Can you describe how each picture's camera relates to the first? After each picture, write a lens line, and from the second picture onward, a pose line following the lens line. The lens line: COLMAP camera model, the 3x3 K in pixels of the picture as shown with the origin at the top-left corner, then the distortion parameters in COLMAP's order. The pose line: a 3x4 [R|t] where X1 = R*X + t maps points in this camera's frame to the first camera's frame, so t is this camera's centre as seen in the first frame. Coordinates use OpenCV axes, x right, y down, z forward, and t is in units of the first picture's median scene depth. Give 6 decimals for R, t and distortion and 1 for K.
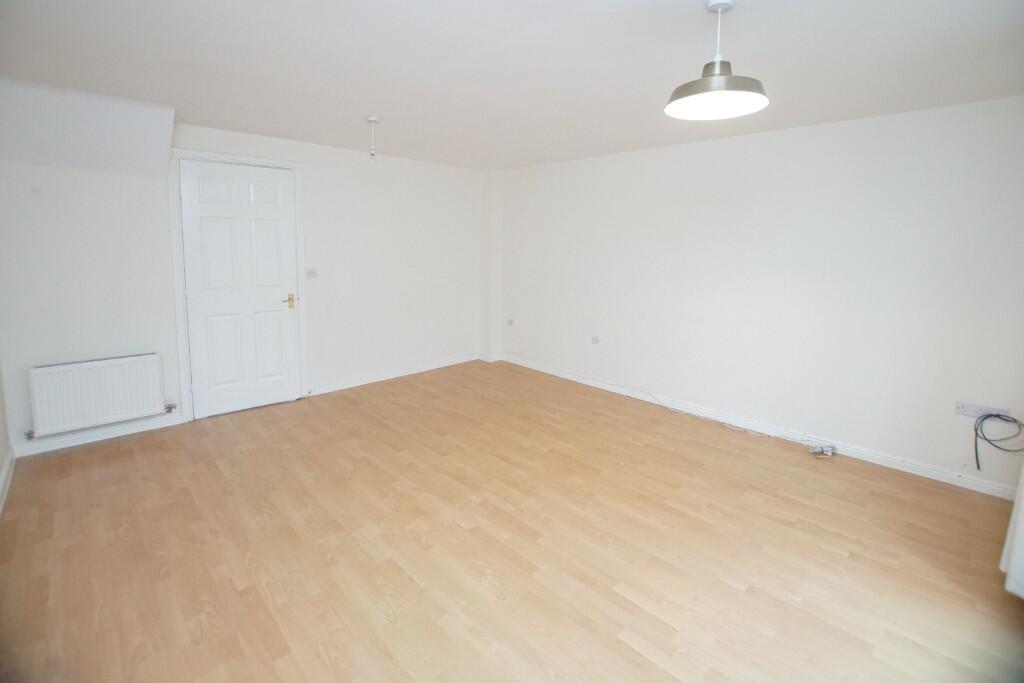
lens RADIAL K [[452.9, 0, 509.0], [0, 452.9, 287.8], [0, 0, 1]] dist [-0.024302, 0.000177]
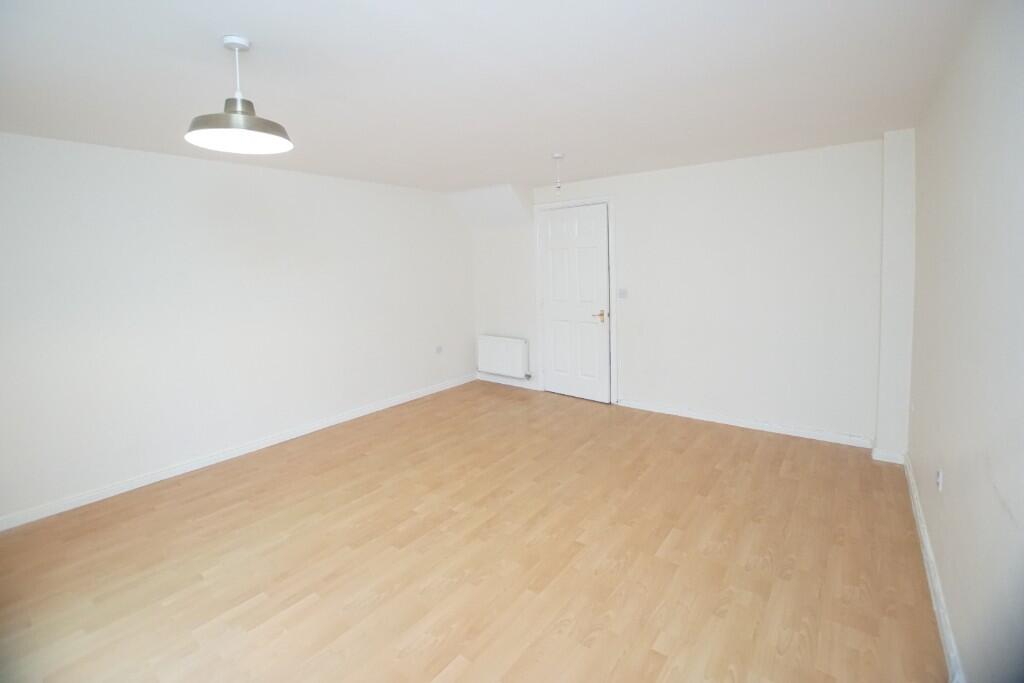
lens RADIAL K [[452.9, 0, 509.0], [0, 452.9, 287.8], [0, 0, 1]] dist [-0.024302, 0.000177]
pose [[0.134792, 0.034676, -0.990267, 0.892818], [-0.068241, 0.997339, 0.025635, -0.080377], [0.988521, 0.064122, 0.136800, 0.848936]]
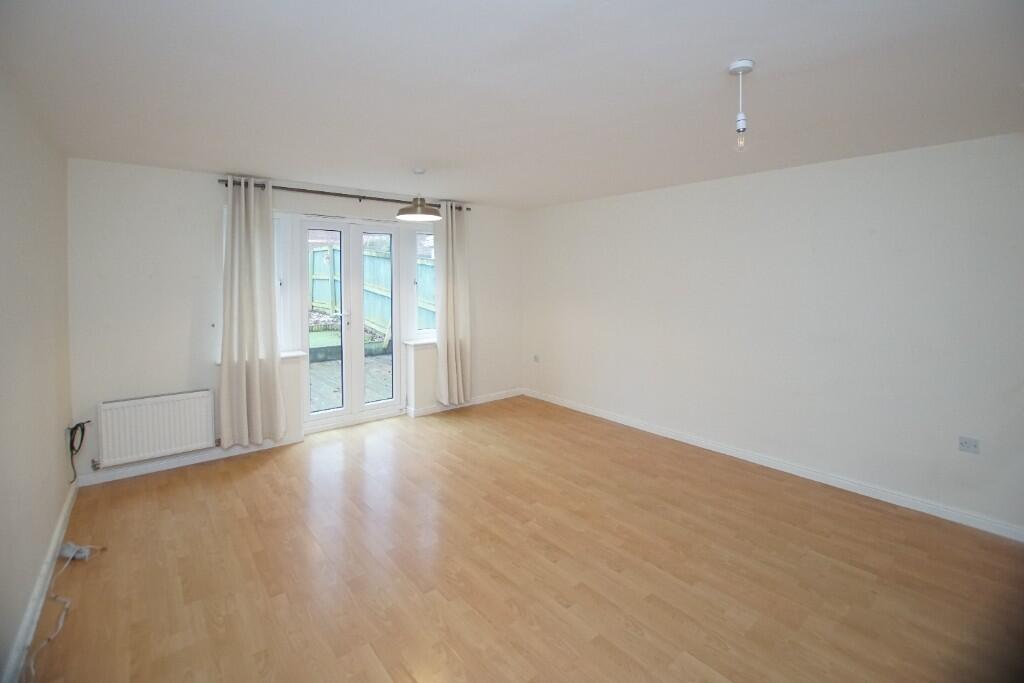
lens RADIAL K [[452.9, 0, 509.0], [0, 452.9, 287.8], [0, 0, 1]] dist [-0.024302, 0.000177]
pose [[-0.996244, -0.015855, 0.085129, -0.089139], [-0.005435, 0.992605, 0.121271, -0.193970], [-0.086422, 0.120353, -0.988962, 1.797348]]
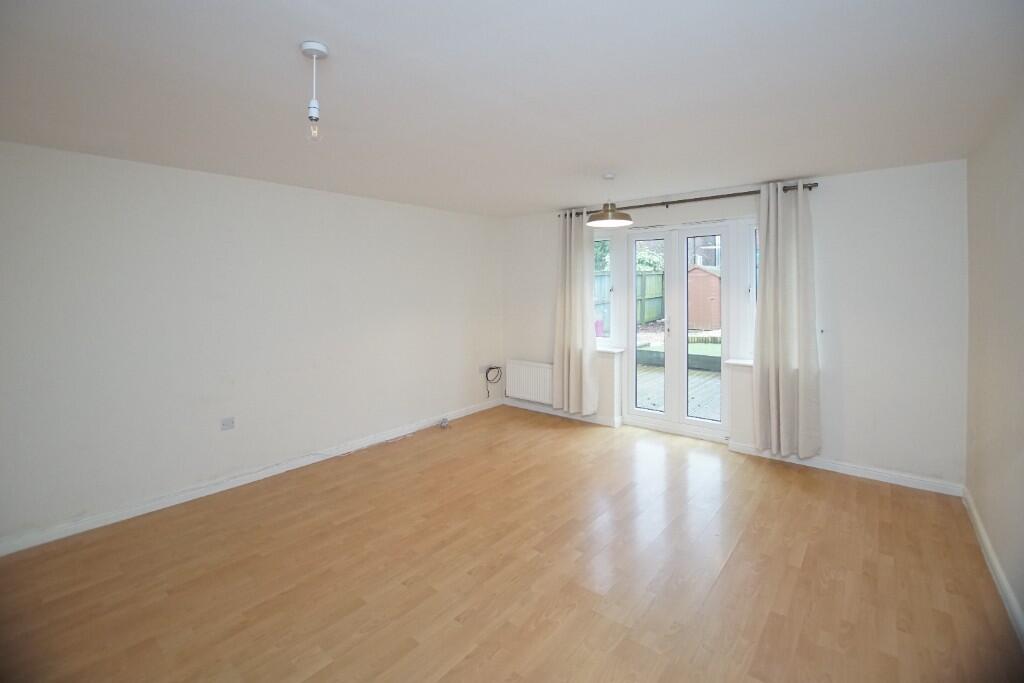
lens RADIAL K [[452.9, 0, 509.0], [0, 452.9, 287.8], [0, 0, 1]] dist [-0.024302, 0.000177]
pose [[-0.099869, -0.016536, 0.994863, -0.925296], [0.102857, 0.994334, 0.026852, -0.121751], [-0.989670, 0.105011, -0.097602, 0.979922]]
